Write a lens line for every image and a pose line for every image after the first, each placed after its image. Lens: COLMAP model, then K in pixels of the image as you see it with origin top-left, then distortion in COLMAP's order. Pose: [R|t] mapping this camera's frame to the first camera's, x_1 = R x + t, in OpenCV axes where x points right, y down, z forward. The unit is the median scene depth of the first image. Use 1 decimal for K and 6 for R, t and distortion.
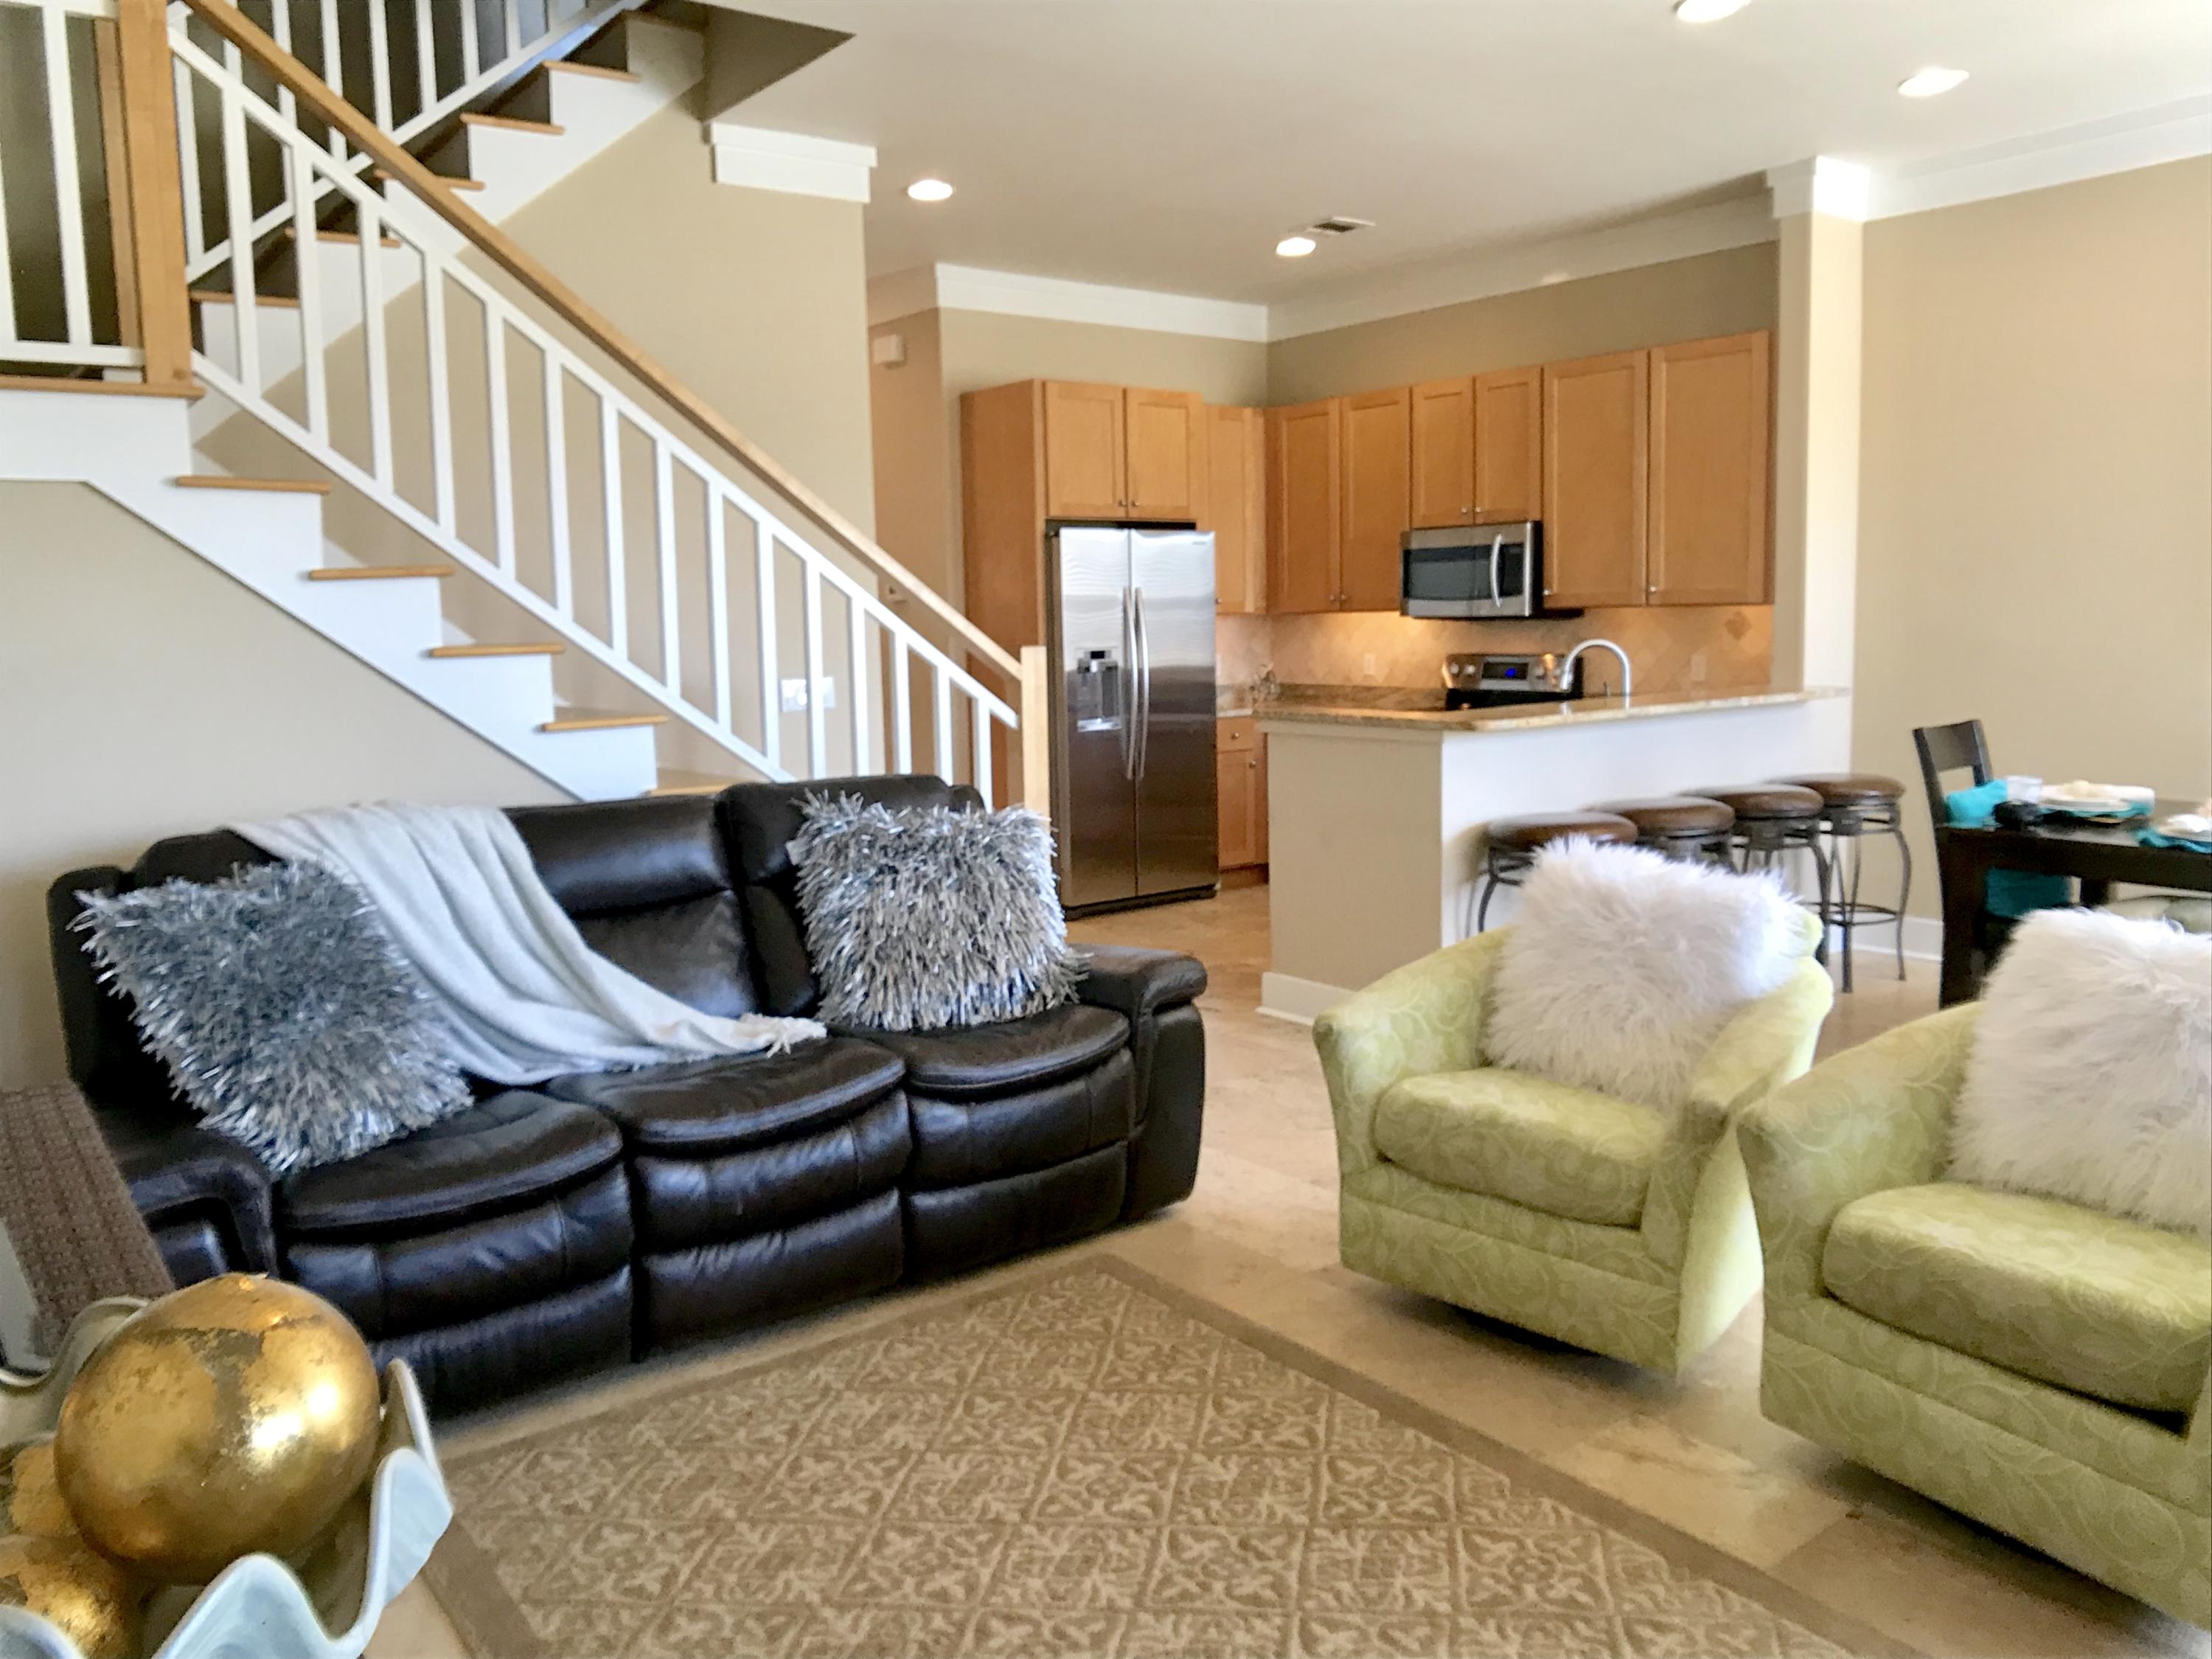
lens RADIAL K [[1632.3, 0, 1101.0], [0, 1632.3, 814.4], [0, 0, 1]] dist [-0.015831, -0.051053]
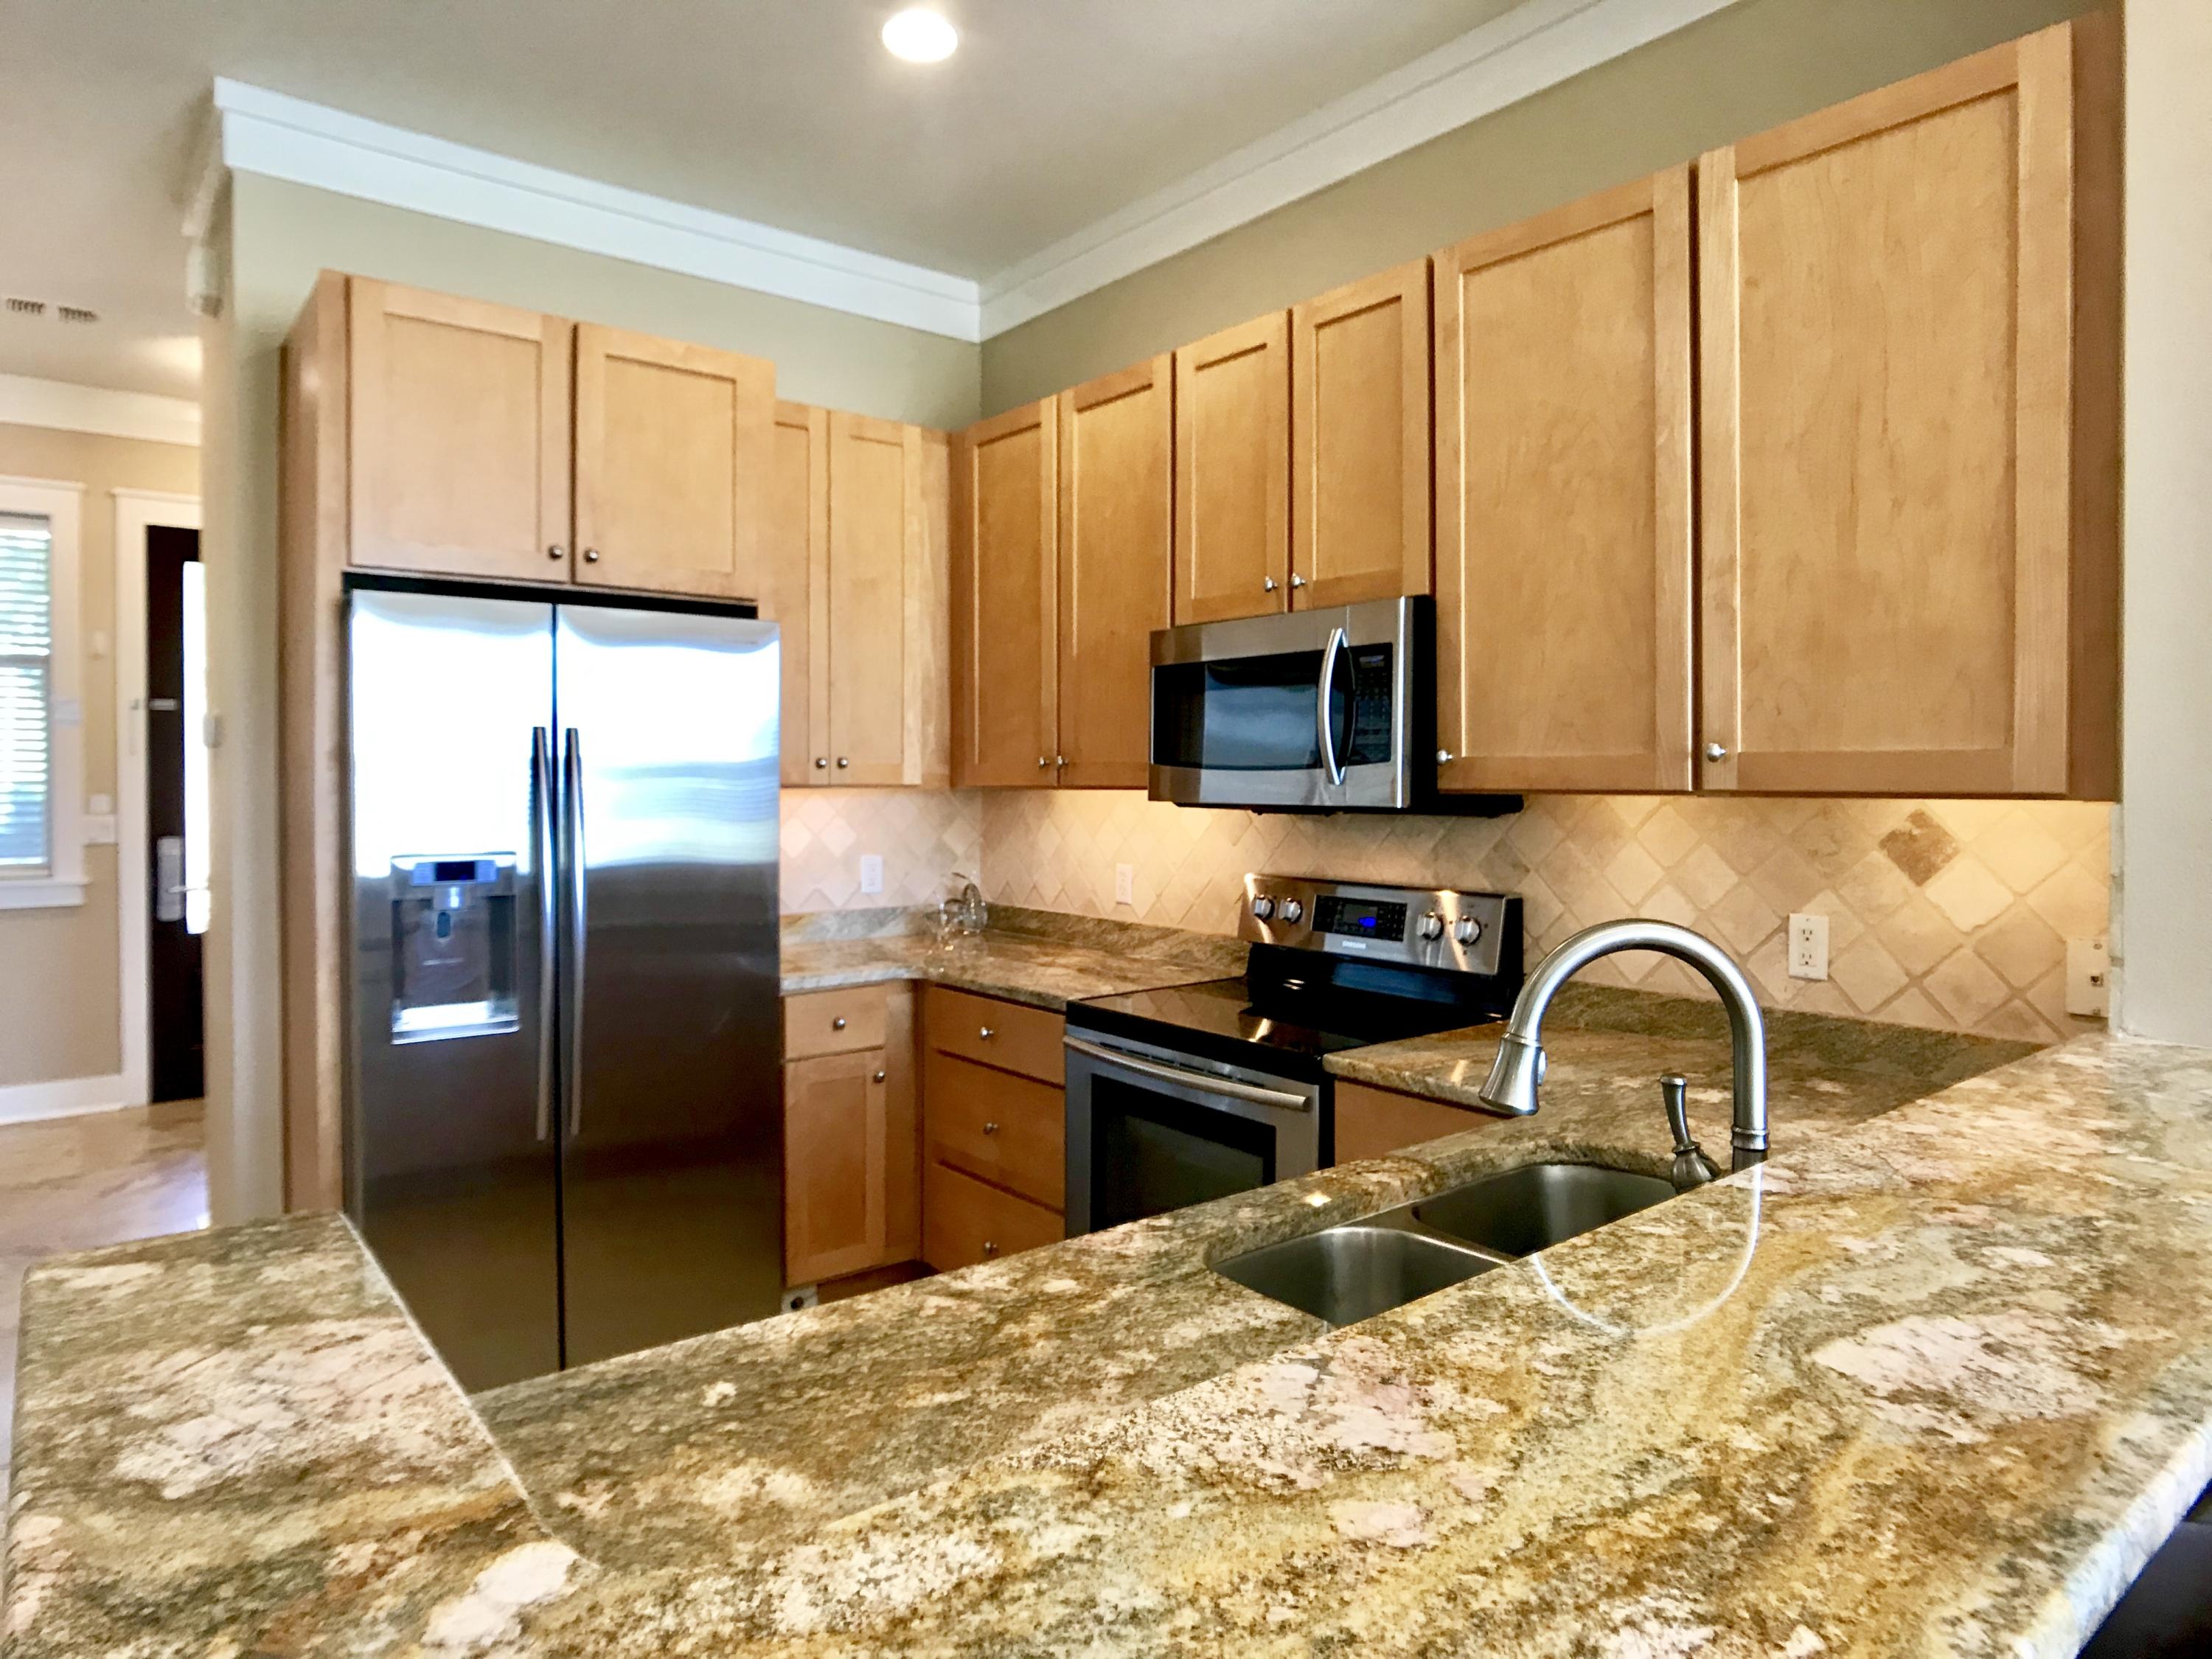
lens RADIAL K [[1337.8, 0, 1081.6], [0, 1337.8, 799.6], [0, 0, 1]] dist [-0.046783, 0.023432]
pose [[0.999700, 0.024274, -0.003174, 0.169911], [-0.024474, 0.993929, -0.107268, -0.080235], [0.000551, 0.107314, 0.994225, 0.616855]]
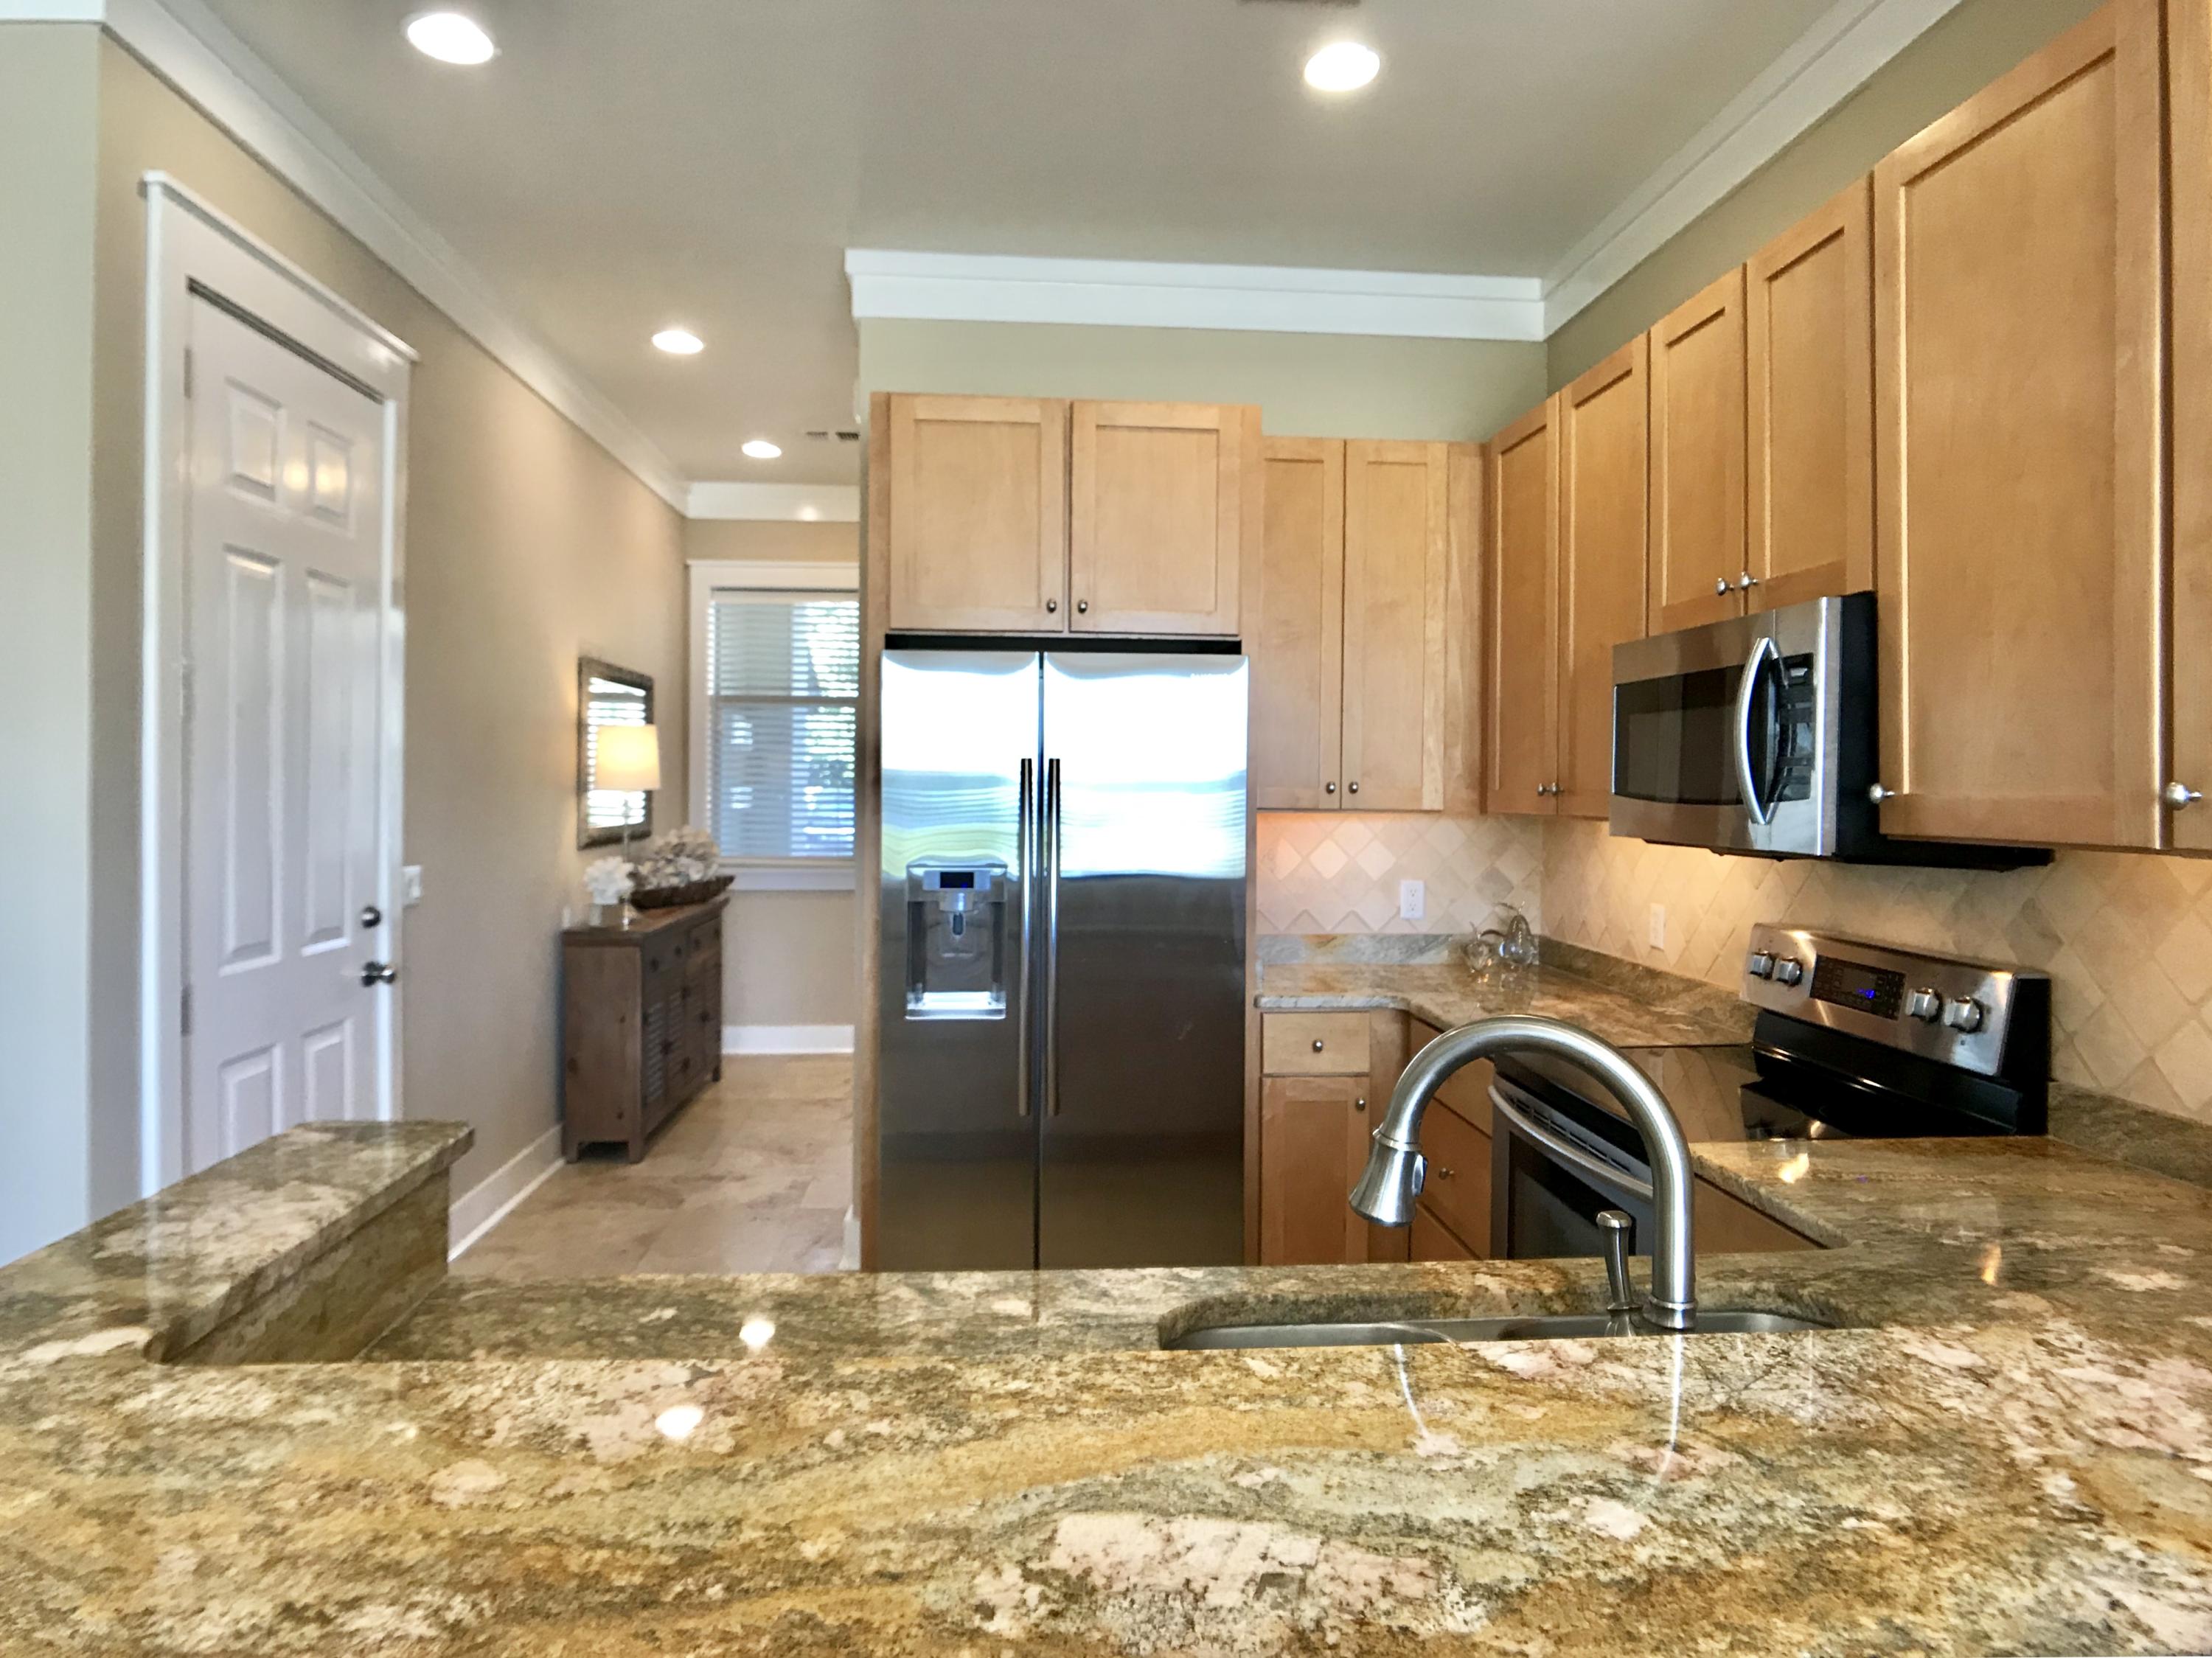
lens RADIAL K [[1337.7, 0, 1079.7], [0, 1337.7, 801.4], [0, 0, 1]] dist [-0.046783, 0.023432]
pose [[0.822893, 0.037012, -0.566990, 0.277658], [-0.096851, 0.992410, -0.075781, -0.091917], [0.559881, 0.117273, 0.820232, 0.641883]]
